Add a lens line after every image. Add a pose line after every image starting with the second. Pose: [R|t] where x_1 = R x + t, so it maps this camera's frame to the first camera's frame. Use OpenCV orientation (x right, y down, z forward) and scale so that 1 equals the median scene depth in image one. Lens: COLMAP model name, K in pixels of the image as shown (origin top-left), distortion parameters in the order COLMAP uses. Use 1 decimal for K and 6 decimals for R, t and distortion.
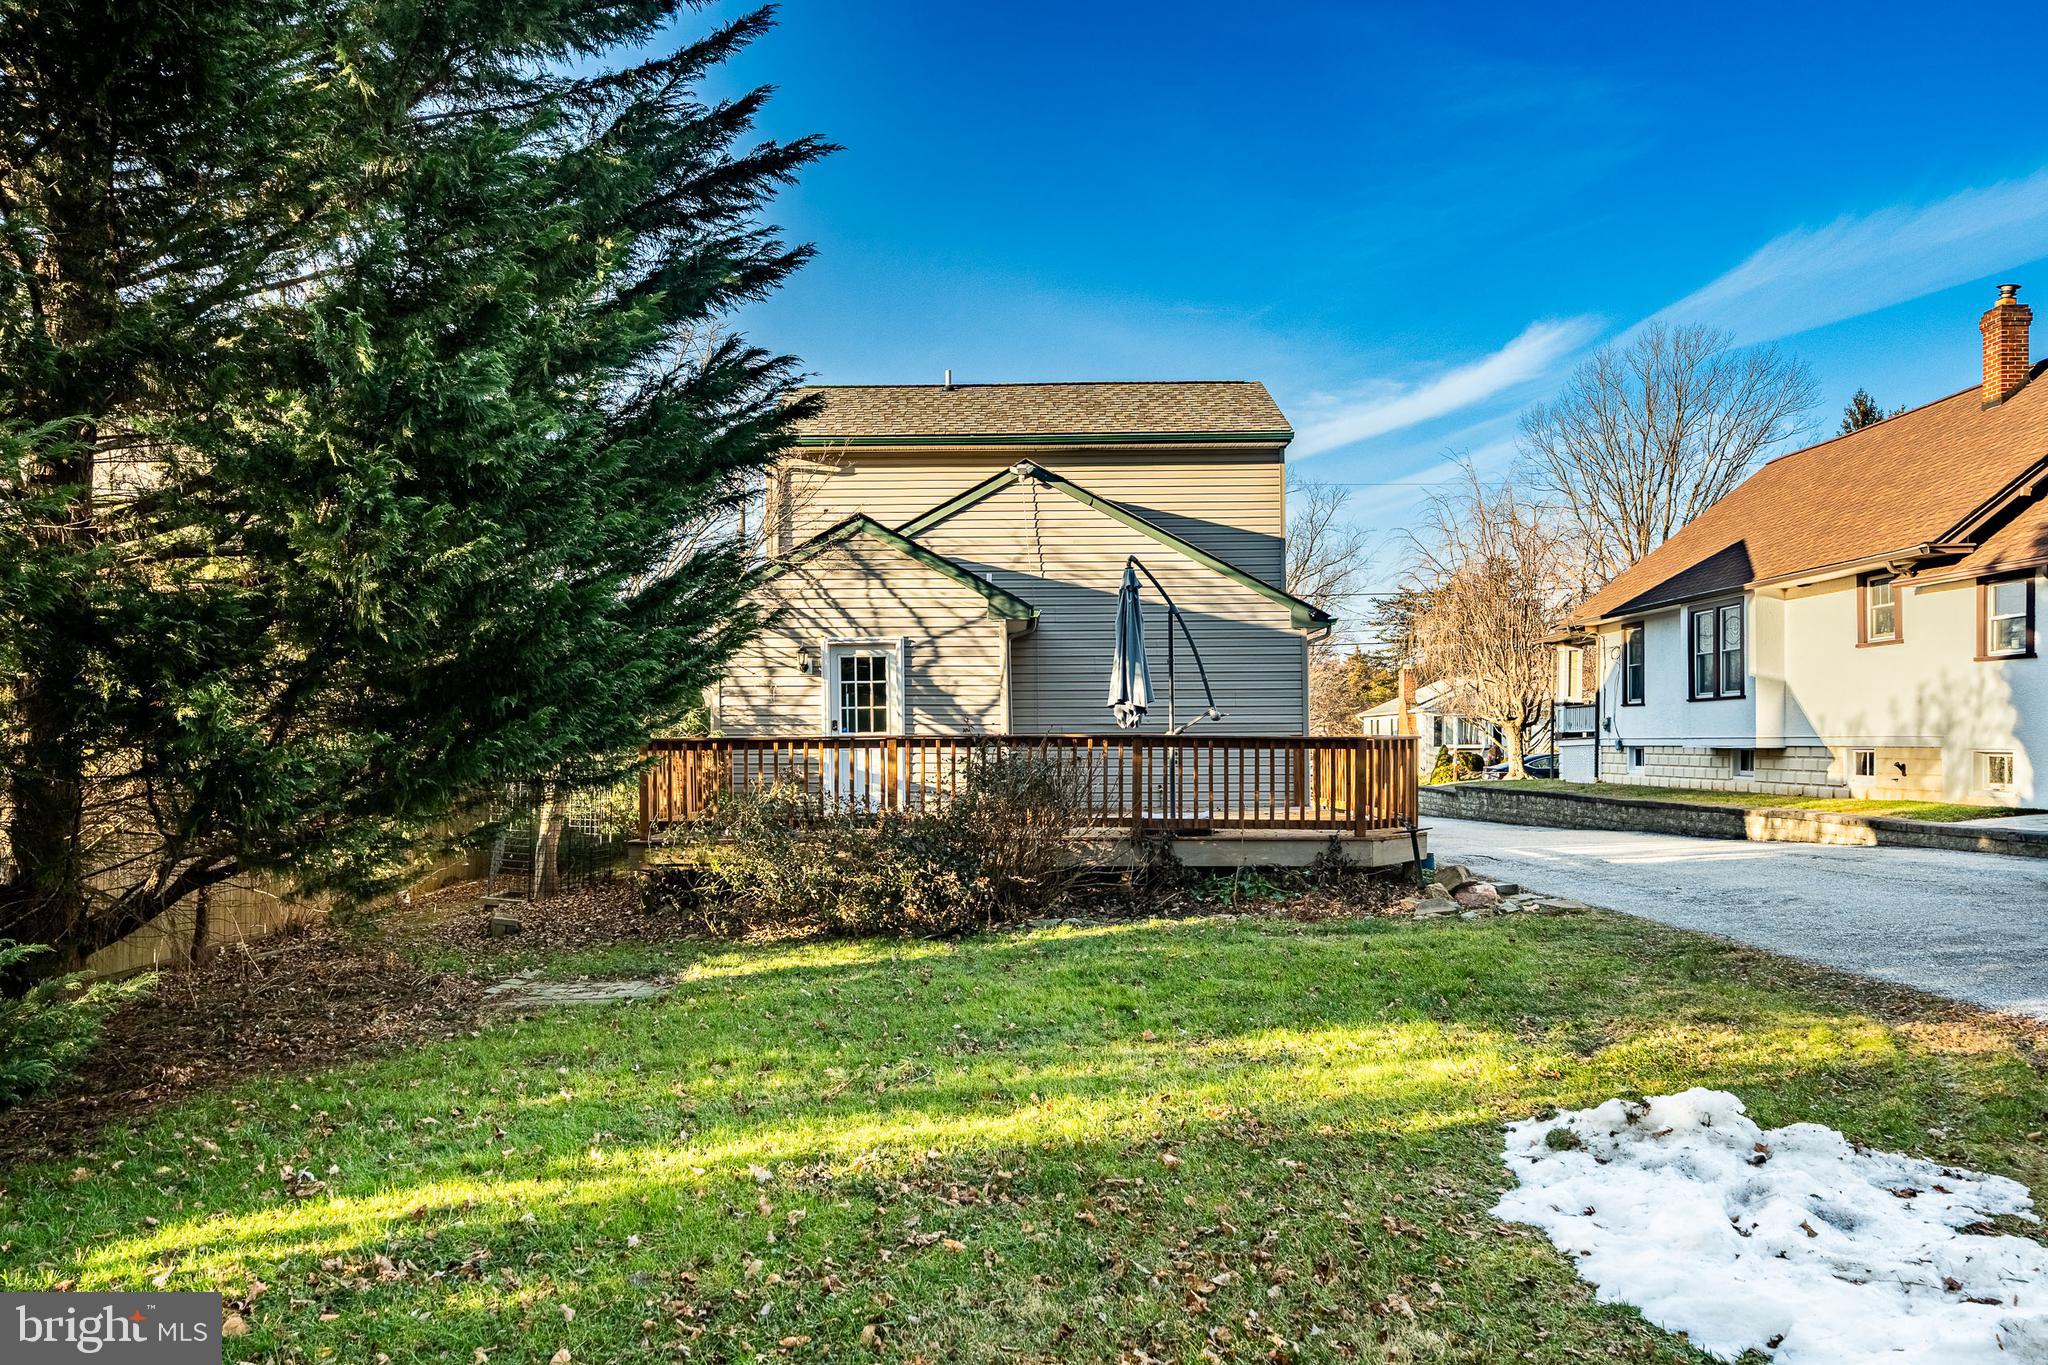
lens RADIAL K [[1361.5, 0, 1014.2], [0, 1361.5, 687.6], [0, 0, 1]] dist [-0.002632, 0.000035]
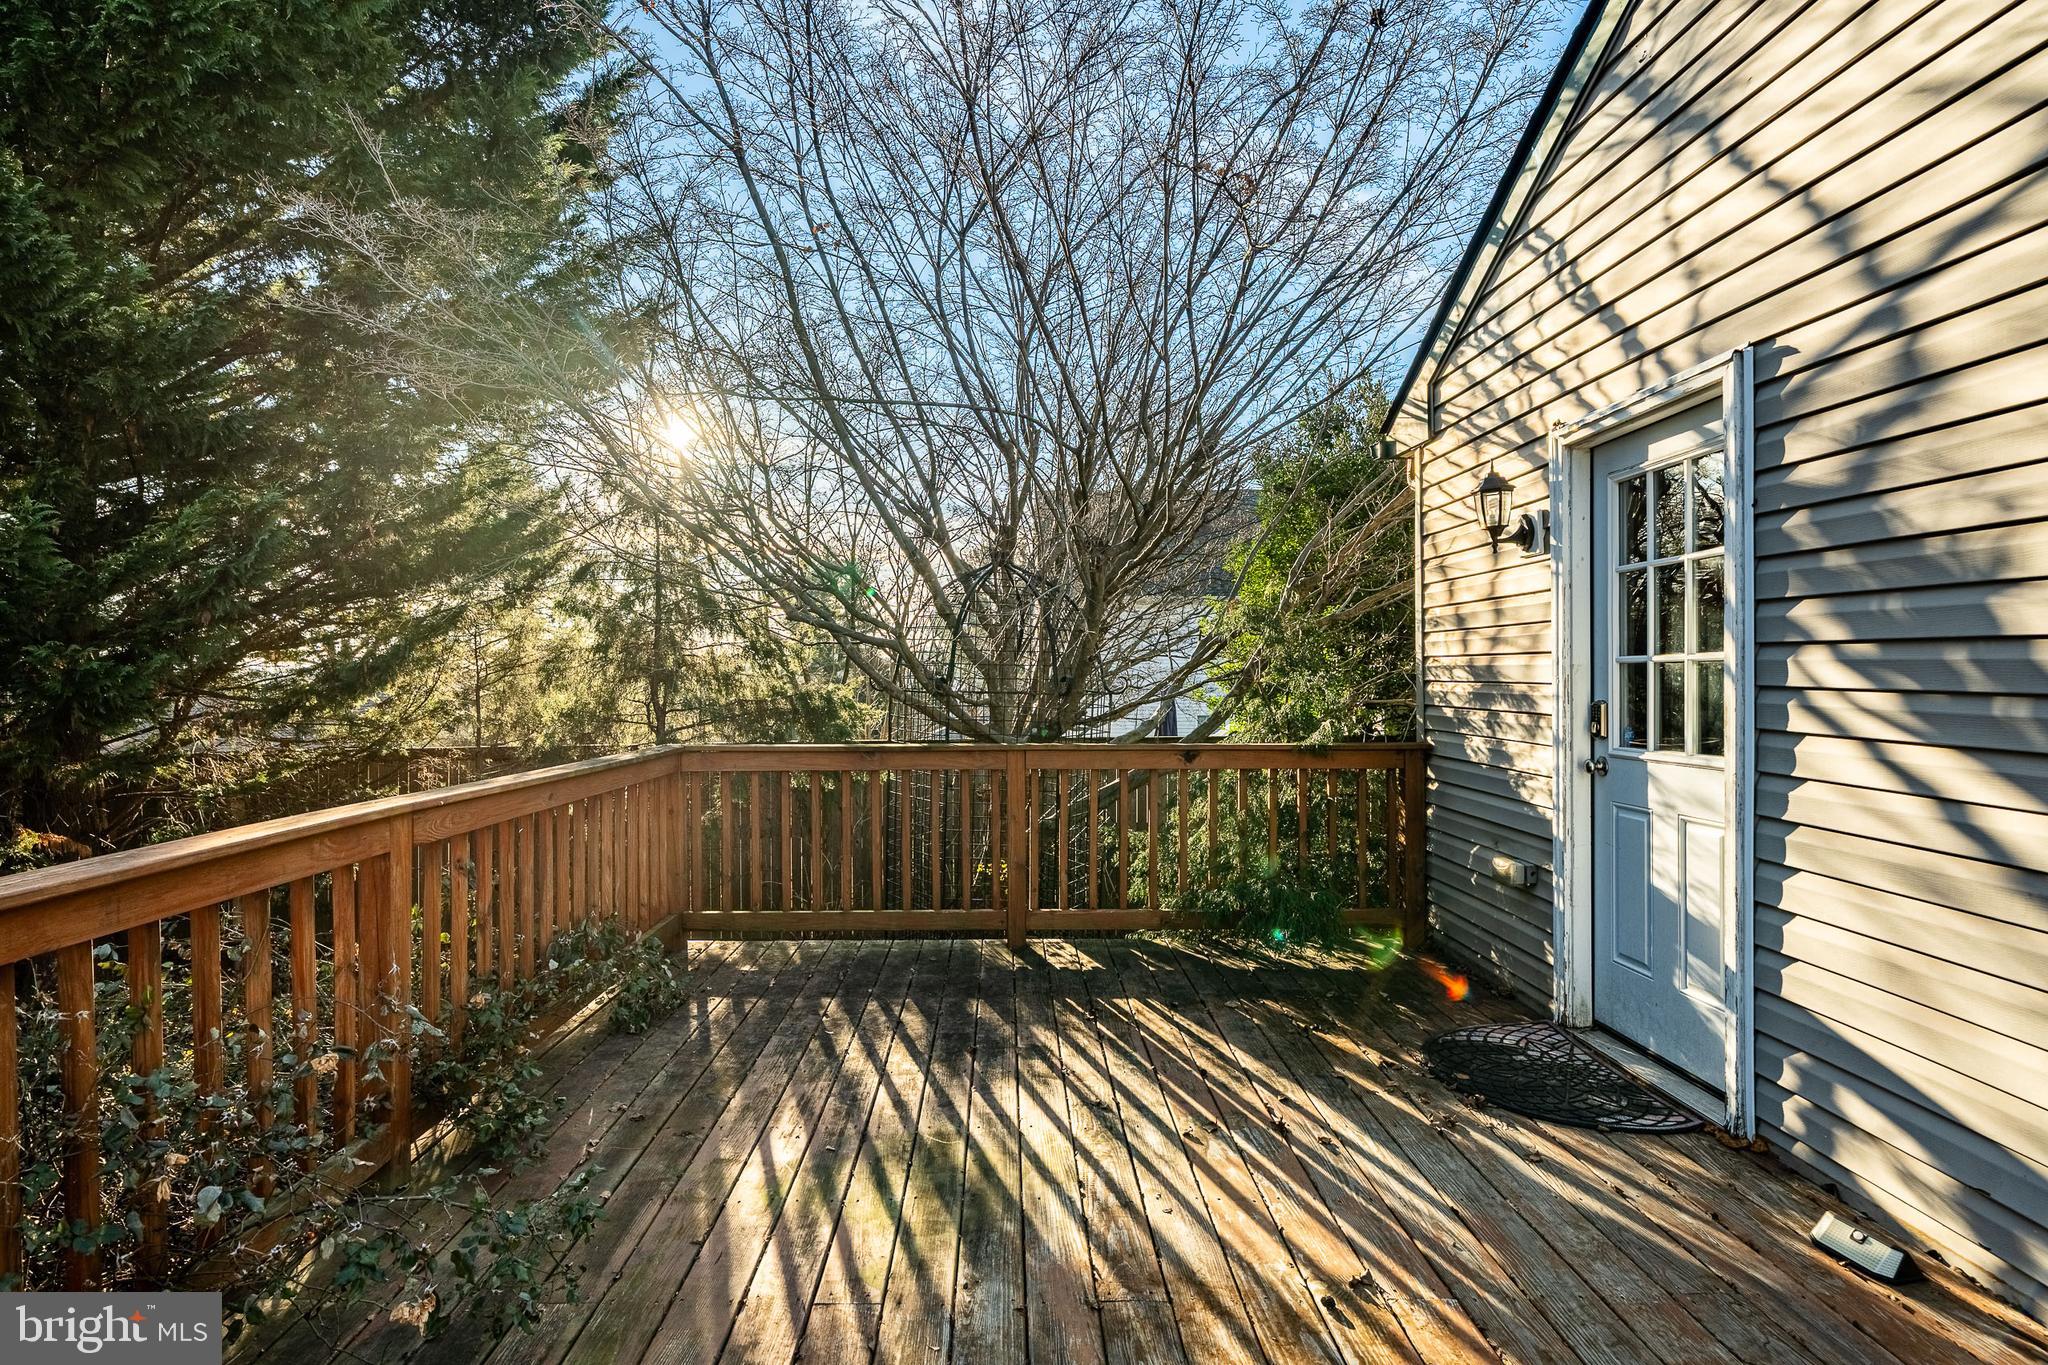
lens RADIAL K [[1040.4, 0, 1007.2], [0, 1040.4, 673.6], [0, 0, 1]] dist [0.001807, -0.000822]
pose [[0.003965, 0.002210, -0.999990, 0.087797], [0.048125, 0.998838, 0.002398, 0.011226], [0.998833, -0.048134, 0.003855, 0.870909]]
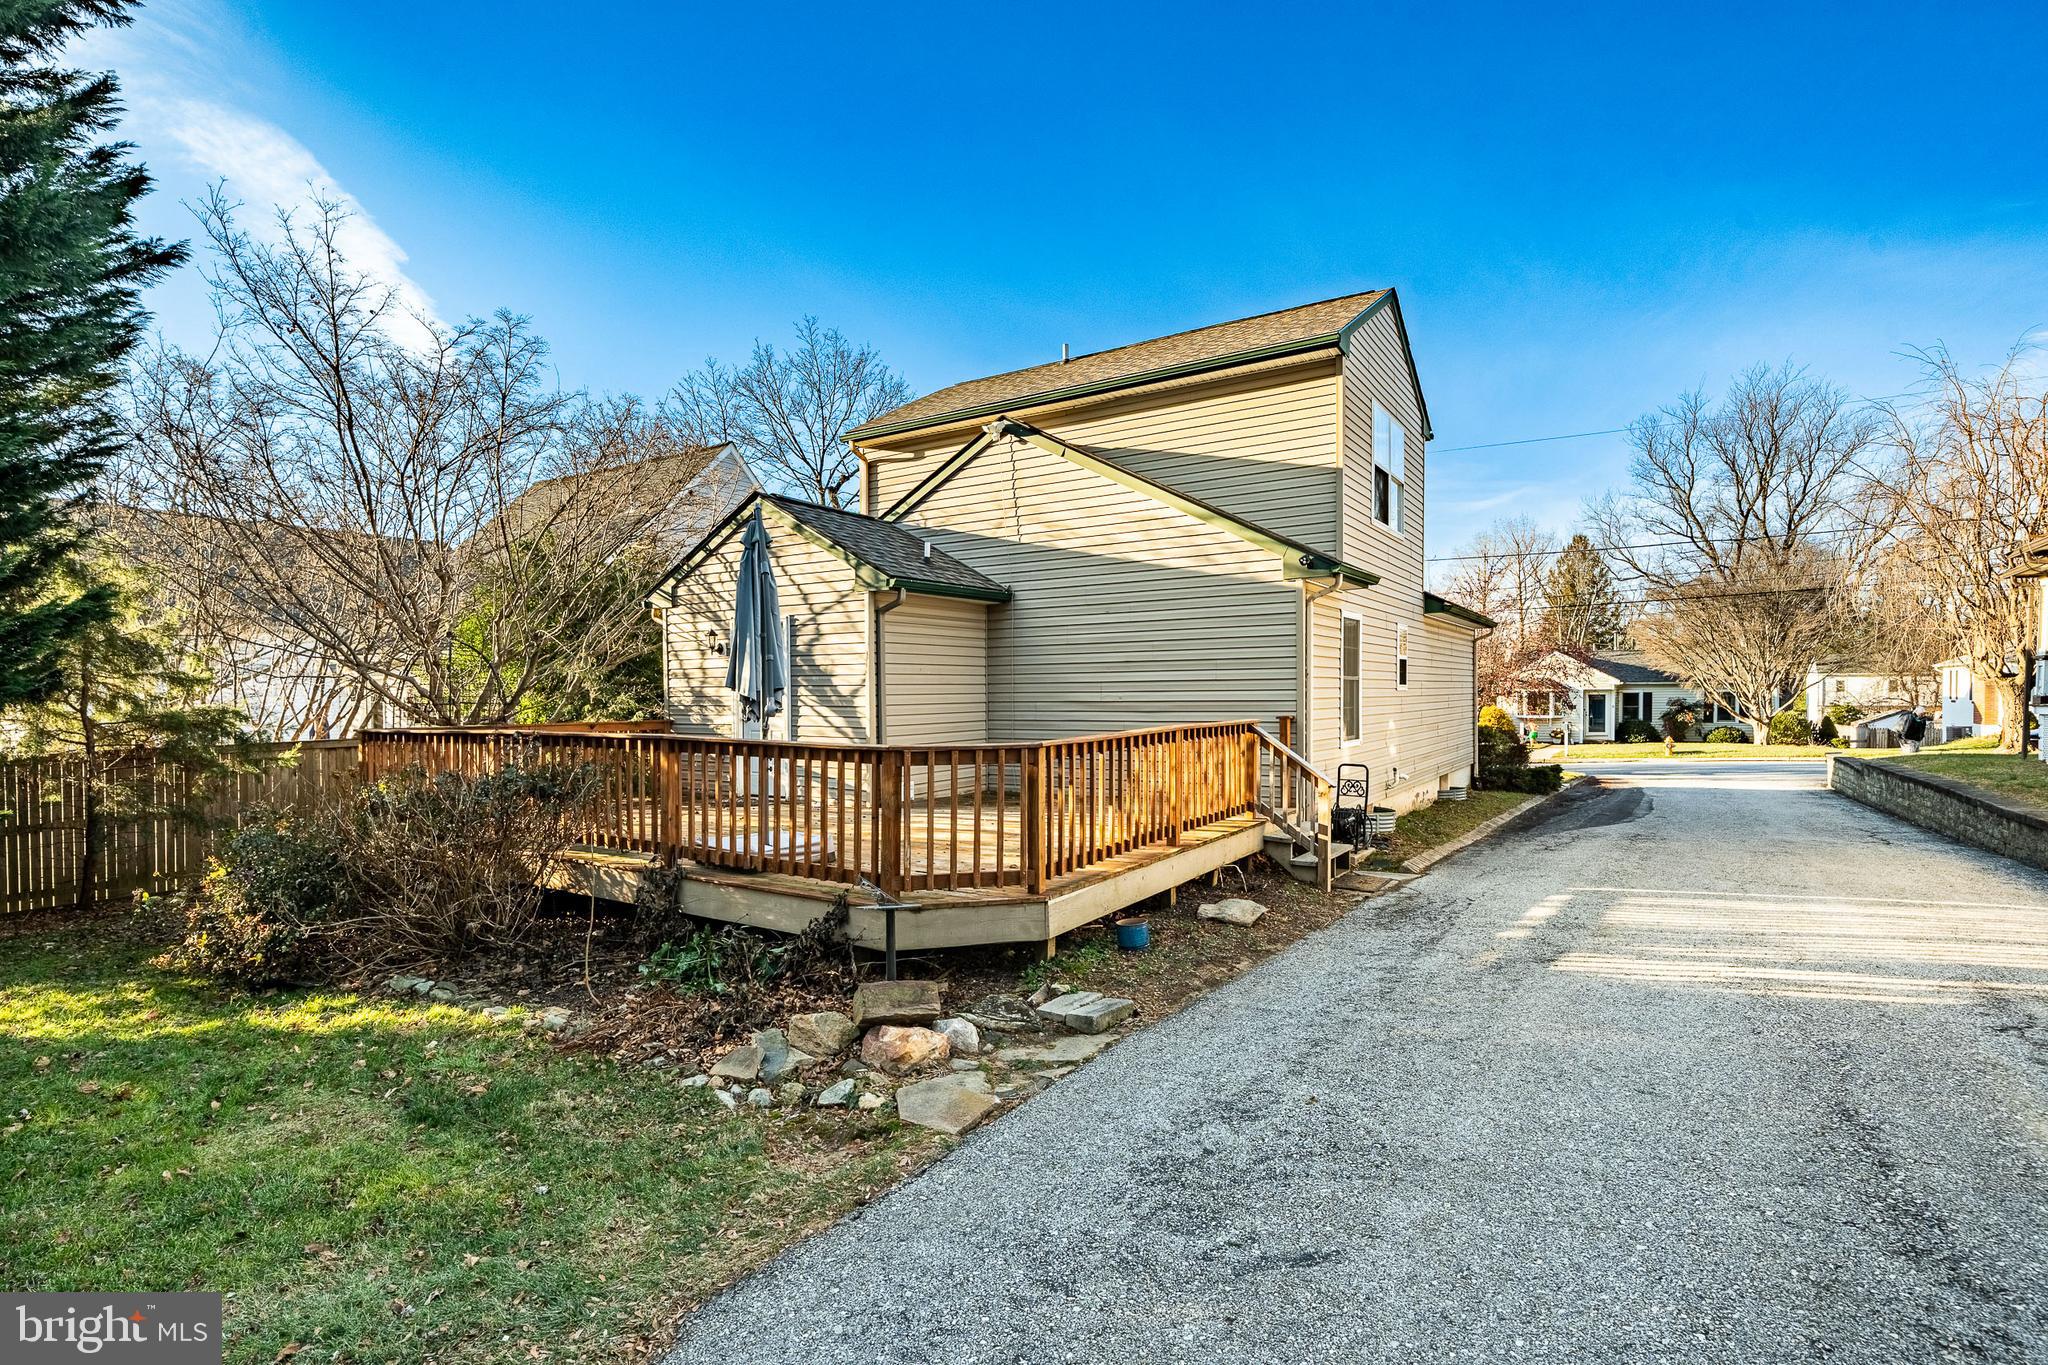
lens RADIAL K [[967.6, 0, 1041.0], [0, 967.6, 699.2], [0, 0, 1]] dist [0.001073, -0.000132]
pose [[0.844144, 0.000047, -0.536116, 0.435376], [0.025709, 0.998846, 0.040567, -0.001067], [0.535499, -0.048028, 0.843169, 0.512108]]
